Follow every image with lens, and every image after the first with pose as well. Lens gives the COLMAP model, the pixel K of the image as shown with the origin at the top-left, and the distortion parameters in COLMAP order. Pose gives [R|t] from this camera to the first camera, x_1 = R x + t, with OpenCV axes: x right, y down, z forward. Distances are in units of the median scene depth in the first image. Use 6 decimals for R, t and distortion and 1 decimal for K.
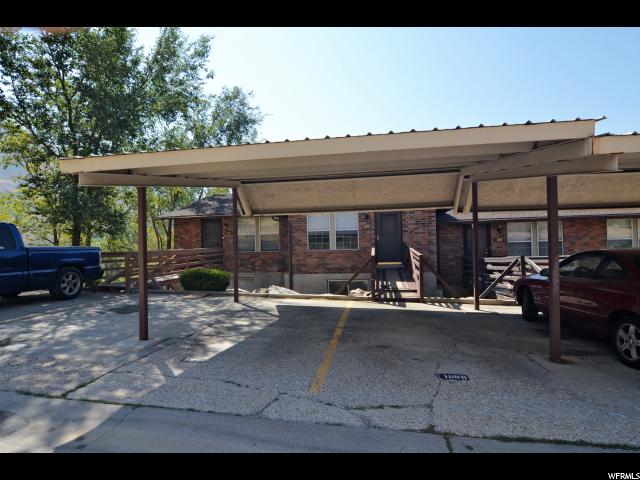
lens RADIAL K [[331.1, 0, 320.0], [0, 331.1, 240.0], [0, 0, 1]] dist [-0.000626, -0.000100]
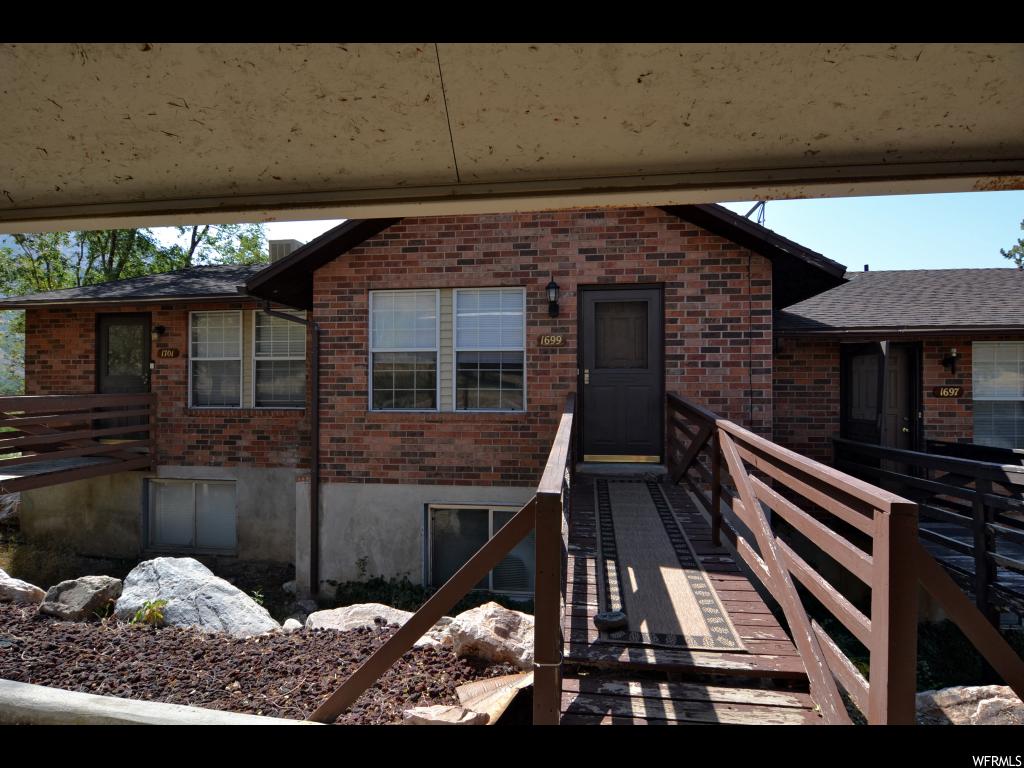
lens RADIAL K [[599.7, 0, 512.0], [0, 599.7, 384.0], [0, 0, 1]] dist [-0.017001, -0.001125]
pose [[0.998398, 0.024976, 0.050780, 0.074056], [-0.025264, 0.999668, 0.005038, -0.000670], [-0.050637, -0.006313, 0.998697, 0.426871]]
